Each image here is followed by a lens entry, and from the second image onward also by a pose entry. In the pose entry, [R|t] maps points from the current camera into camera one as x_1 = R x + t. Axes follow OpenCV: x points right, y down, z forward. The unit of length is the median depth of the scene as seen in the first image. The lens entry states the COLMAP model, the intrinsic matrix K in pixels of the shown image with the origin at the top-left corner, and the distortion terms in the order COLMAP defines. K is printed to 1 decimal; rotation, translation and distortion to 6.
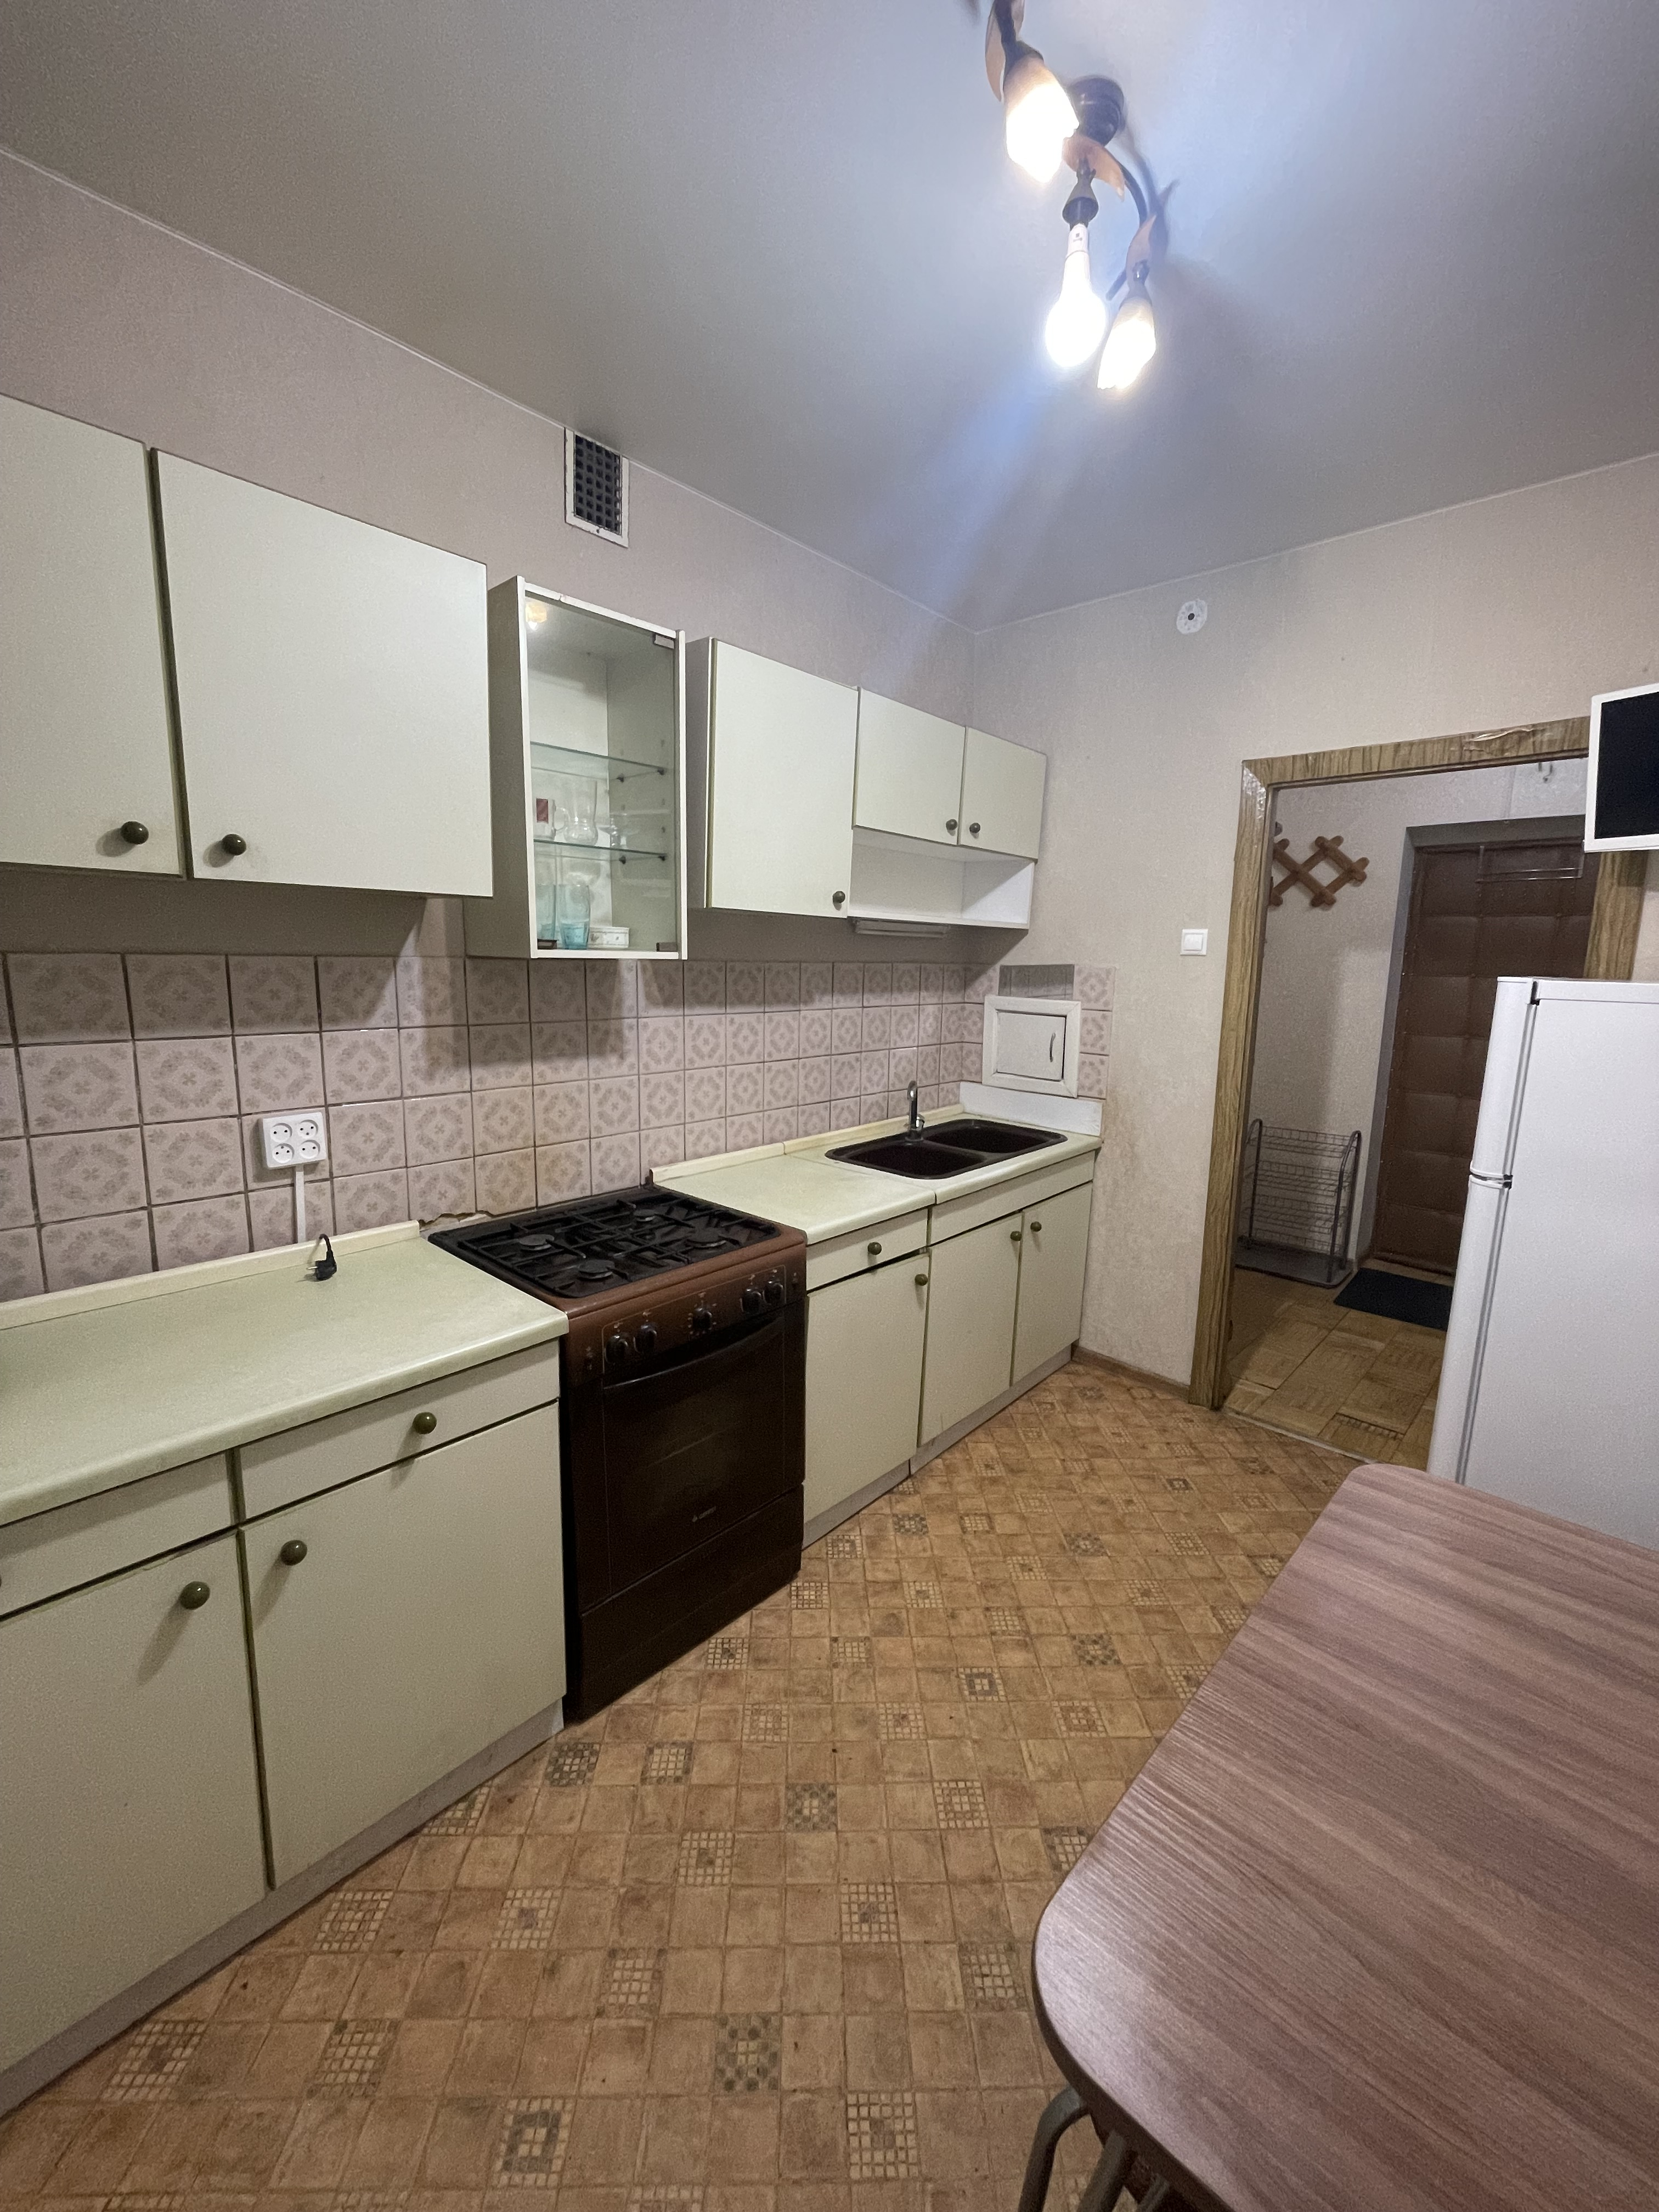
lens RADIAL K [[888.3, 0, 834.9], [0, 888.3, 1099.4], [0, 0, 1]] dist [-0.005269, 0.002371]
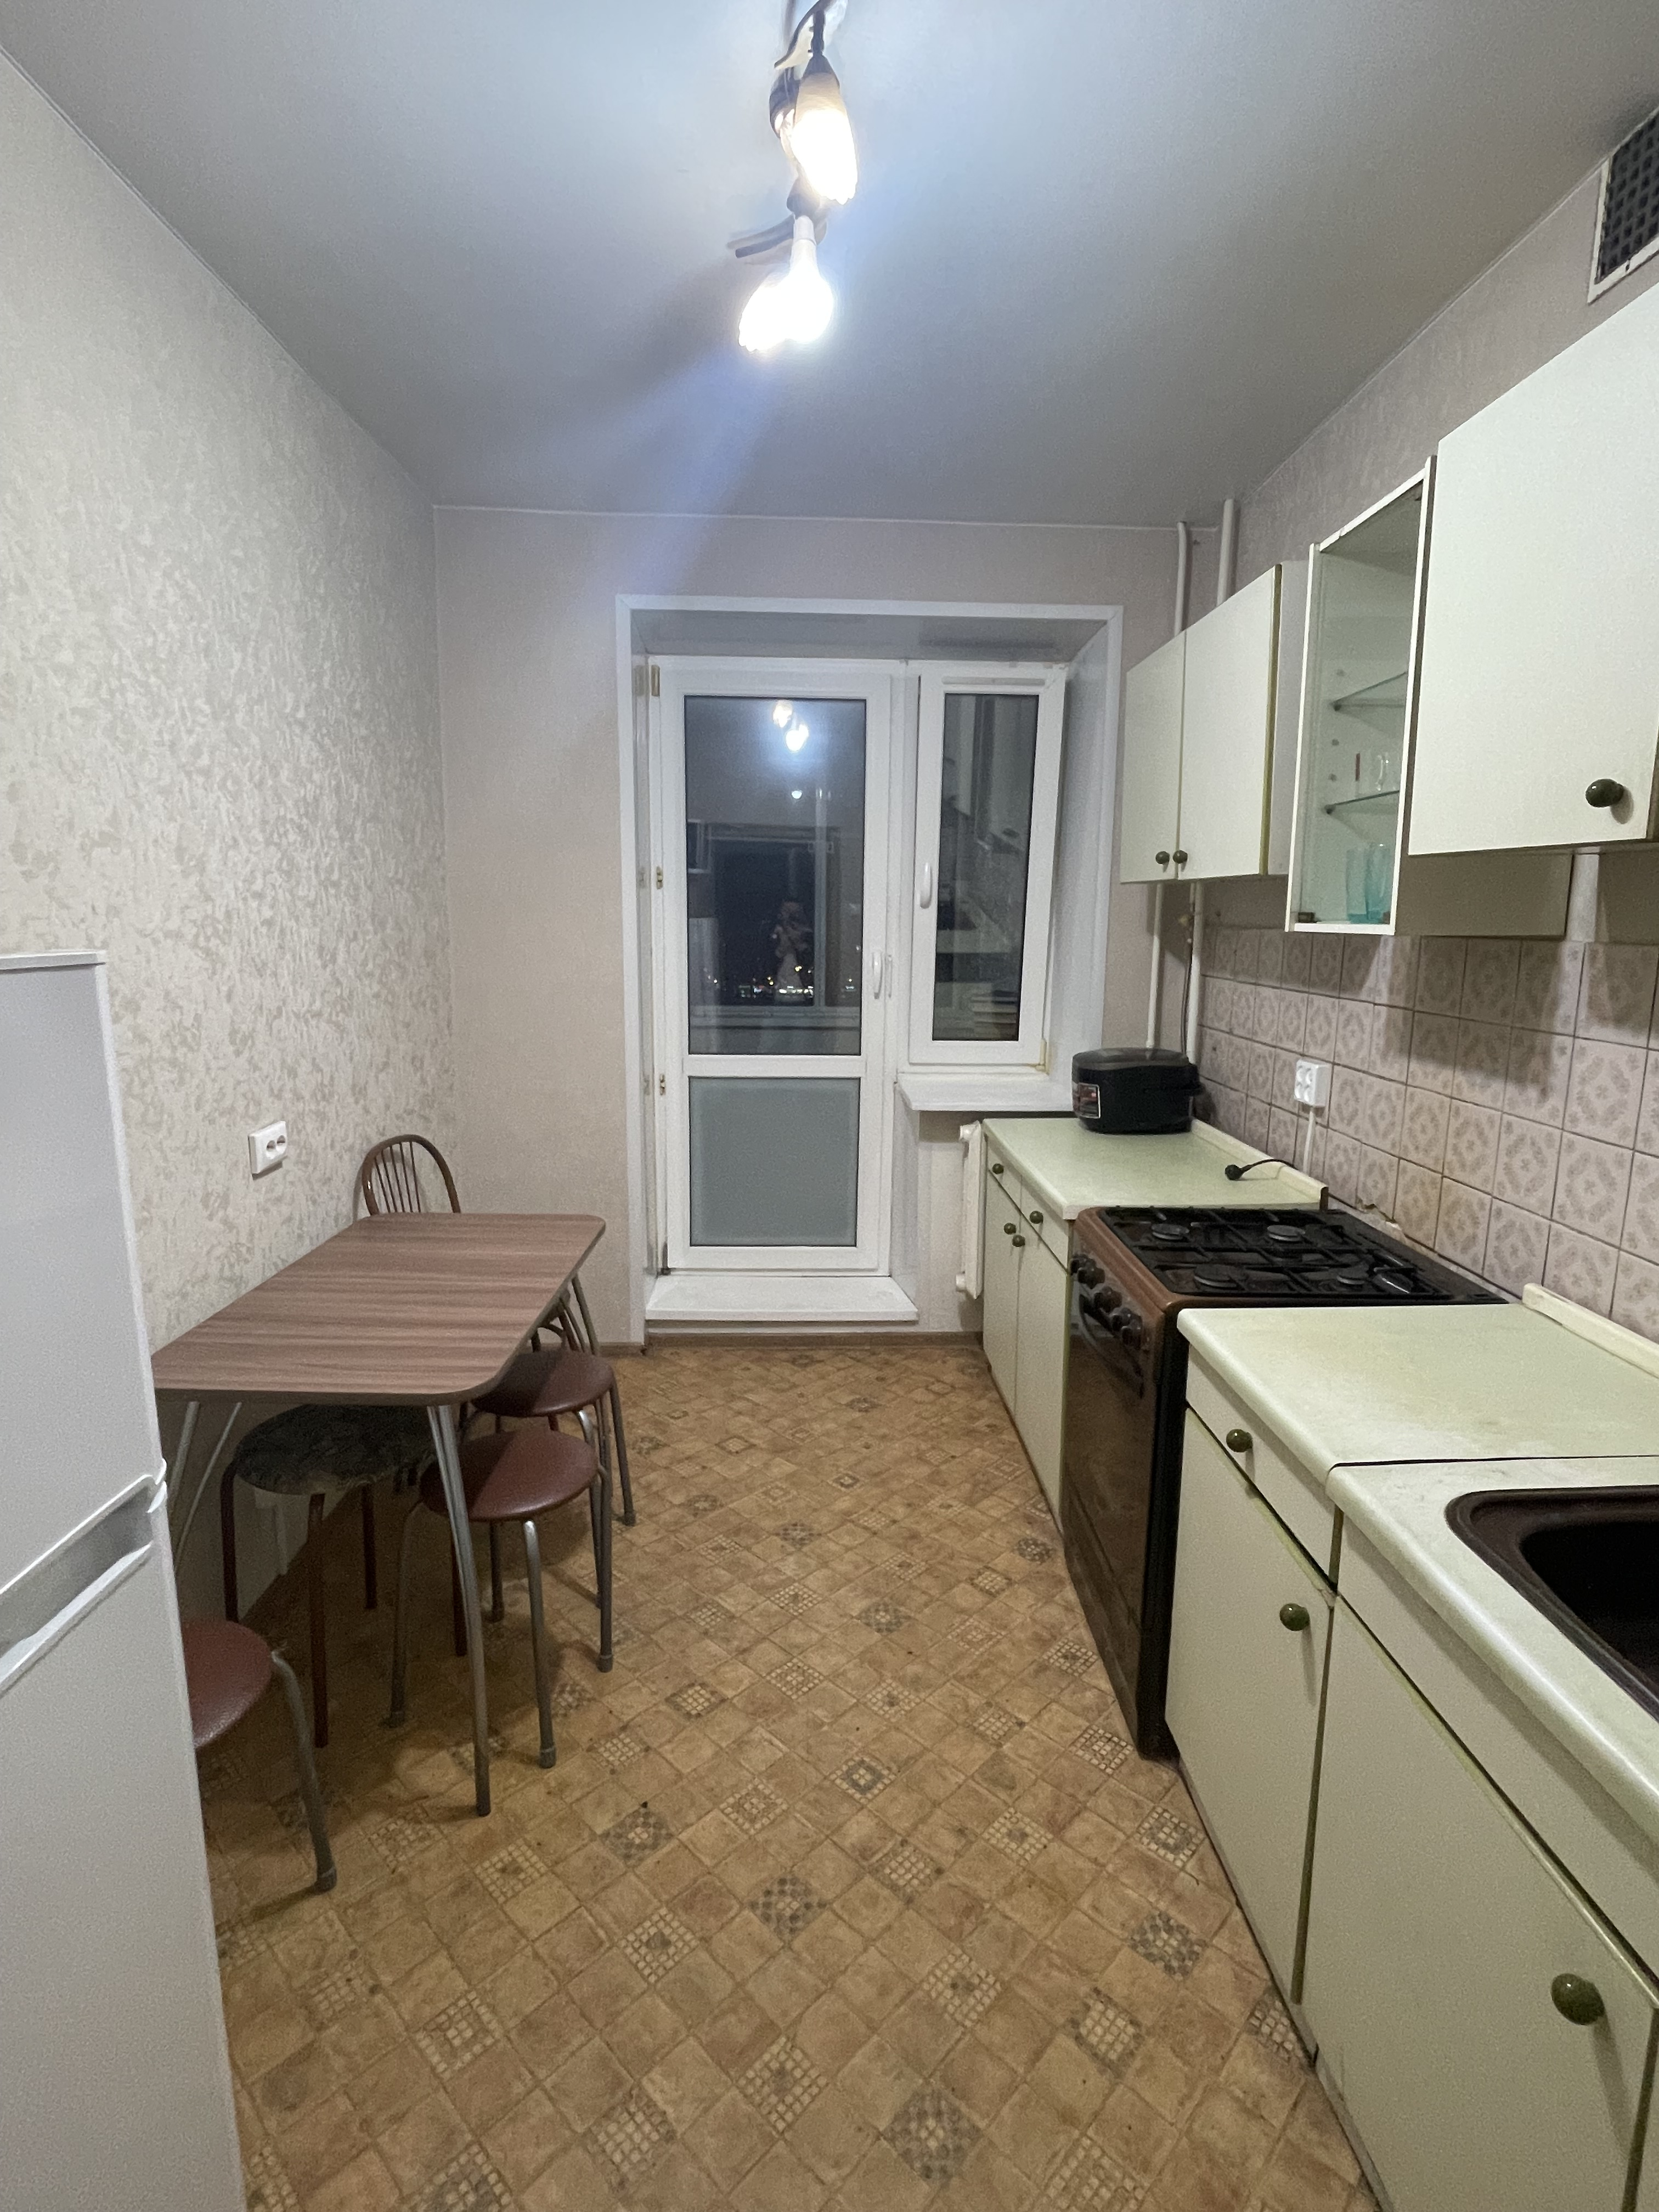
lens RADIAL K [[1077.6, 0, 833.7], [0, 1077.6, 1097.2], [0, 0, 1]] dist [-0.010100, 0.005773]
pose [[-0.715886, 0.093177, -0.691972, 0.714316], [-0.134786, 0.953972, 0.267900, -0.198387], [0.685084, 0.285054, -0.670377, 1.268648]]
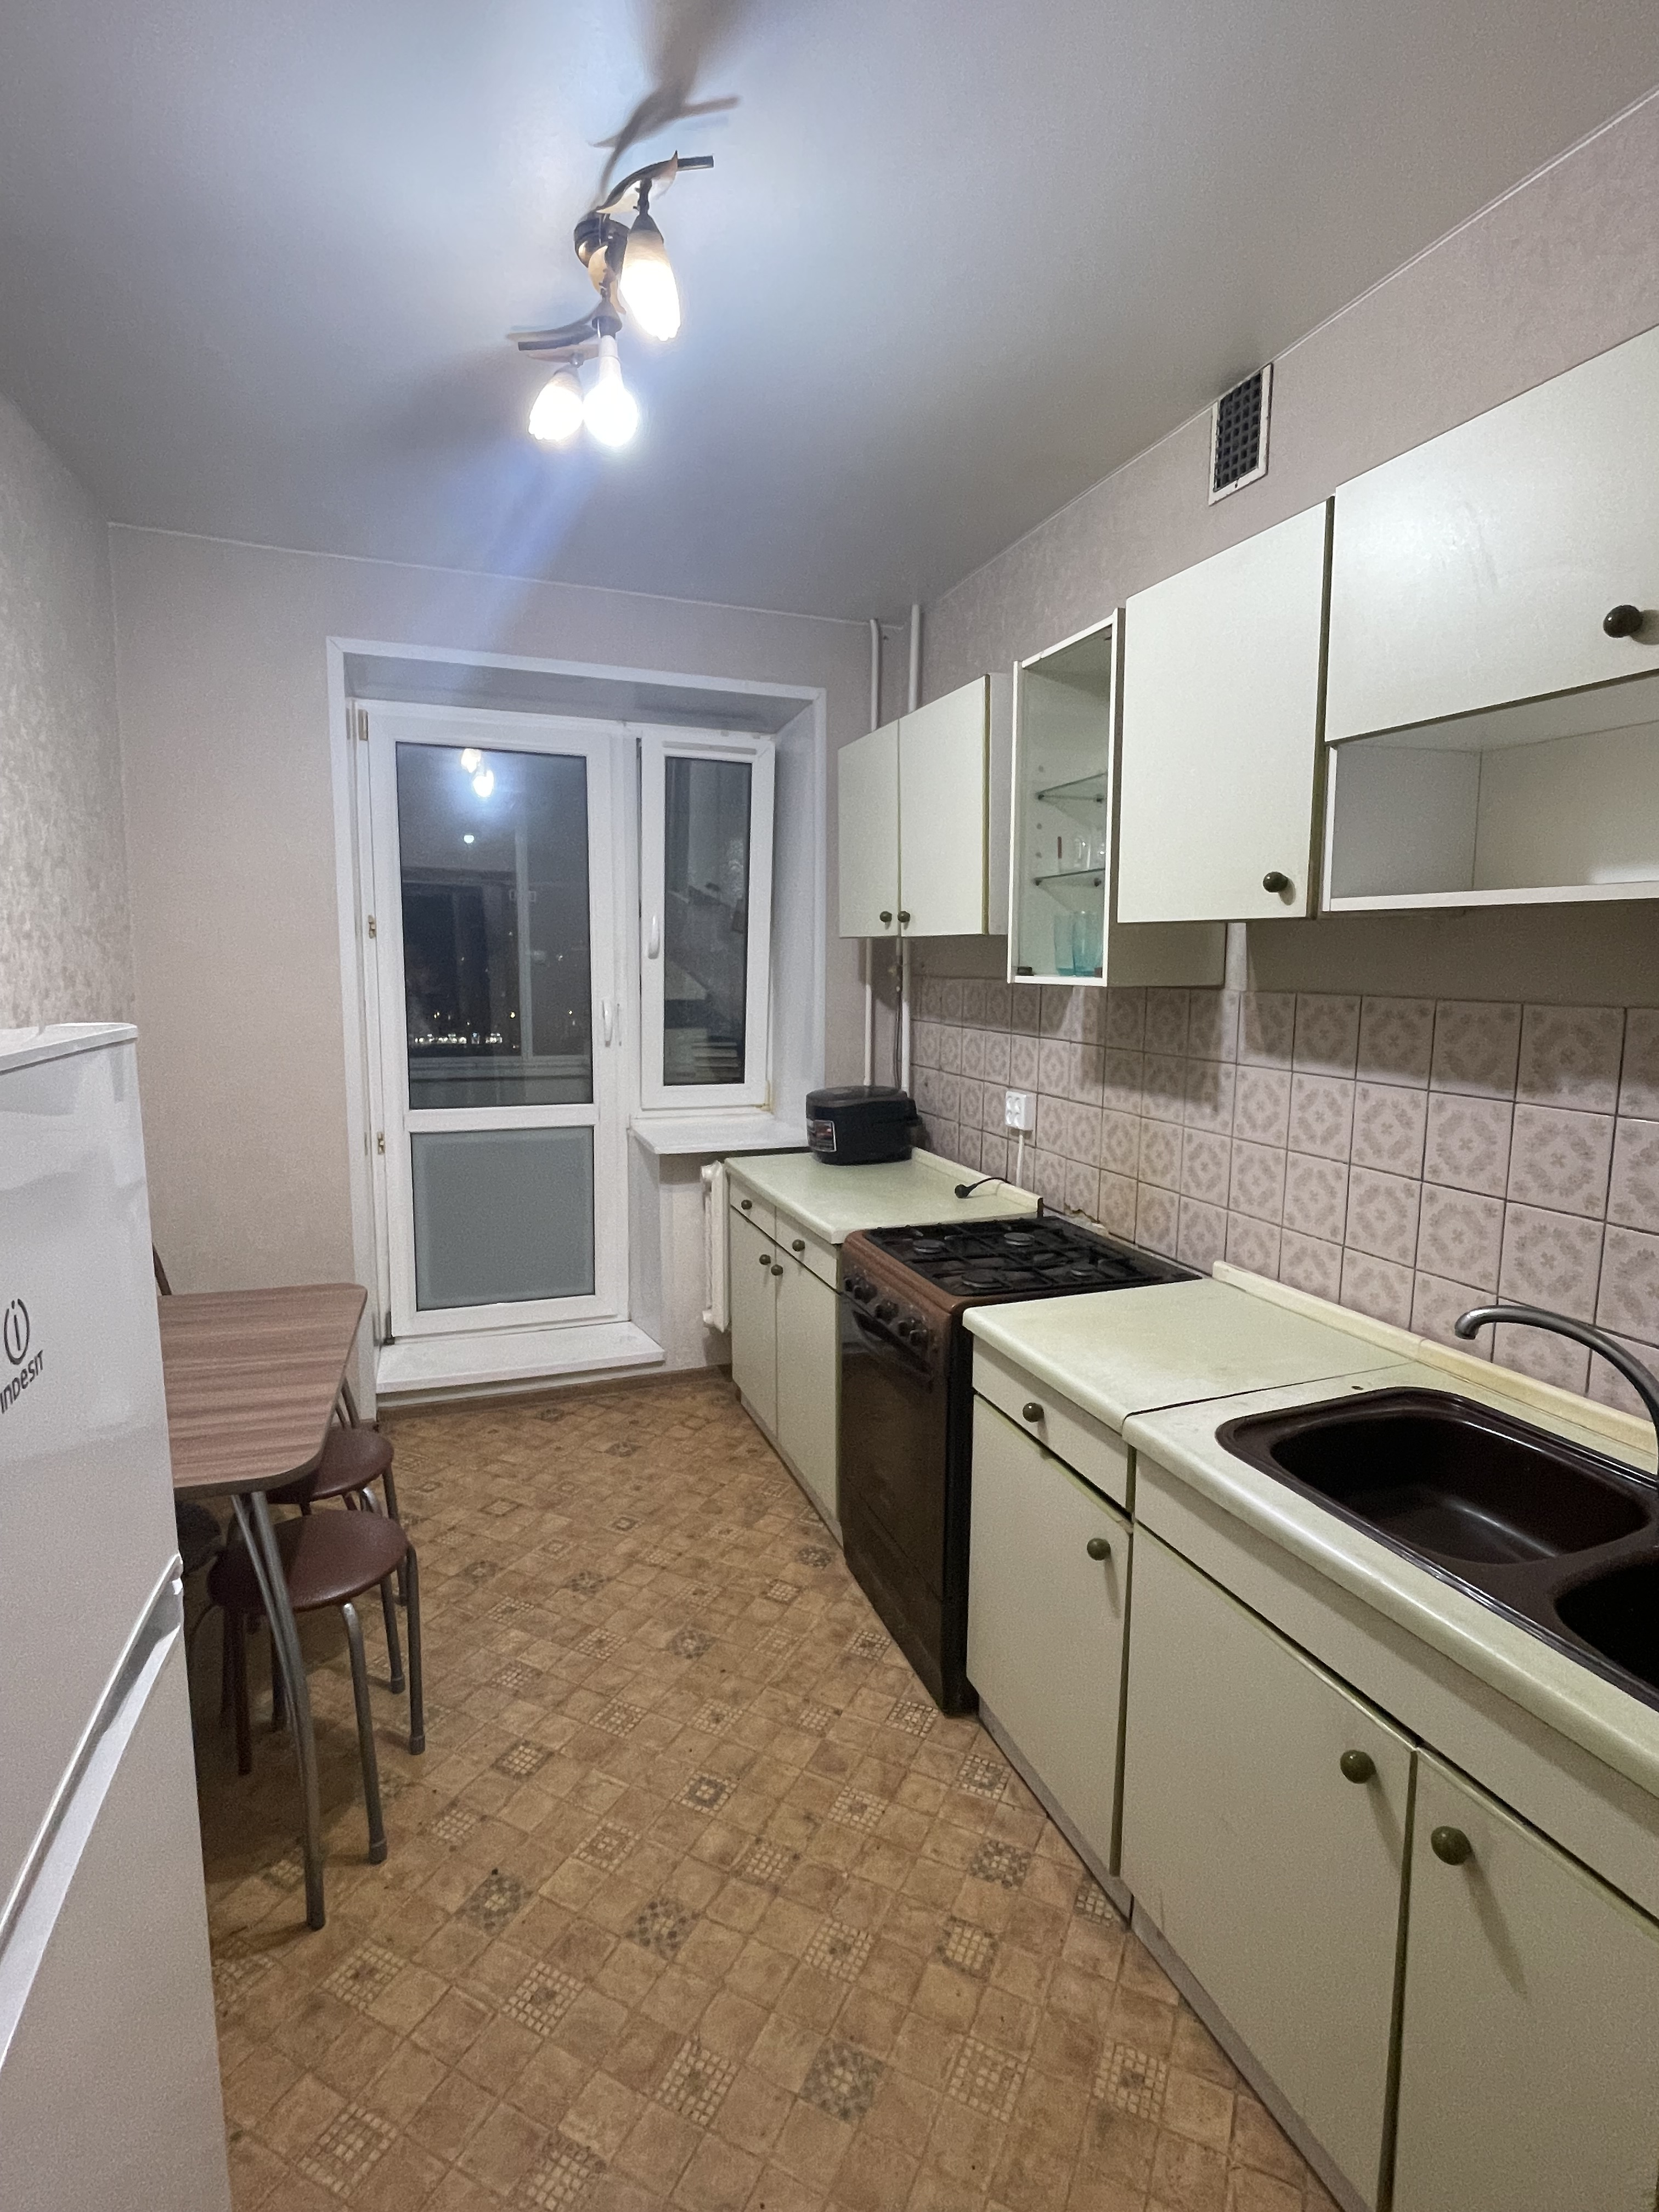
lens RADIAL K [[1077.6, 0, 832.0], [0, 1077.6, 1098.6], [0, 0, 1]] dist [-0.010100, 0.005773]
pose [[-0.457615, 0.090188, -0.884565, 0.849178], [-0.160858, 0.970030, 0.182119, -0.194408], [0.874479, 0.225630, -0.429393, 1.208384]]
